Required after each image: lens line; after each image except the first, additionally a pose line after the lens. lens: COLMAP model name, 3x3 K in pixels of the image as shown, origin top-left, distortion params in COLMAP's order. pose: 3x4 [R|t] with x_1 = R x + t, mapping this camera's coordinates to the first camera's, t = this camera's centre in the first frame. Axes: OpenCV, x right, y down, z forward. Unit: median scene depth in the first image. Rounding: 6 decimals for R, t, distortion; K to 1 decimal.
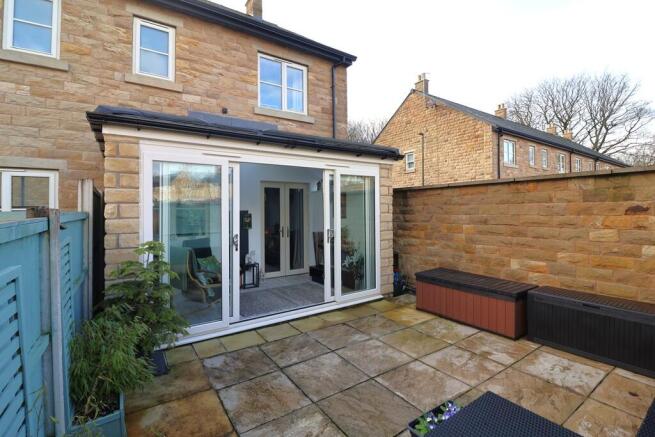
lens RADIAL K [[305.8, 0, 329.4], [0, 305.8, 212.4], [0, 0, 1]] dist [-0.007084, -0.004791]
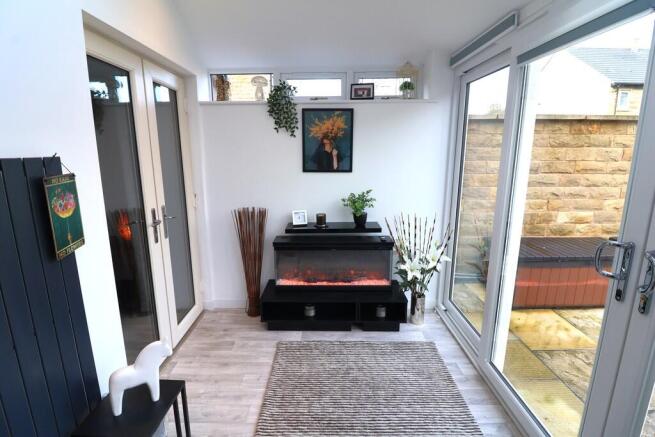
lens RADIAL K [[305.8, 0, 325.9], [0, 305.8, 212.3], [0, 0, 1]] dist [-0.007084, -0.004791]
pose [[0.562228, -0.160121, 0.811333, -0.507647], [-0.000470, 0.981015, 0.193934, -0.015449], [-0.826982, -0.109416, 0.551478, 1.150077]]
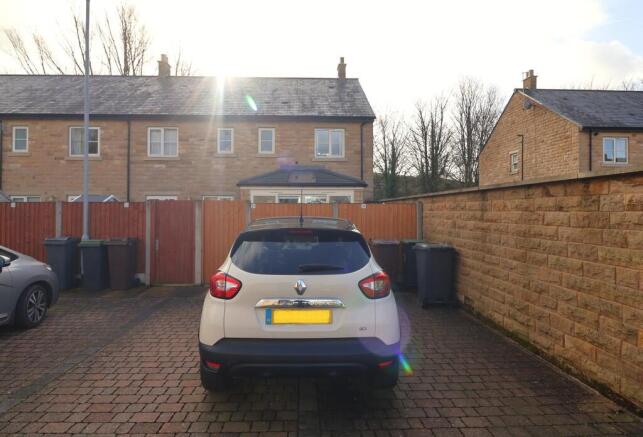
lens RADIAL K [[409.7, 0, 321.5], [0, 409.7, 217.2], [0, 0, 1]] dist [-0.045246, -0.001373]
pose [[0.840921, 0.017268, -0.540883, 0.611905], [-0.010443, 0.999822, 0.015684, -0.008888], [0.541058, -0.007541, 0.840952, -0.574041]]
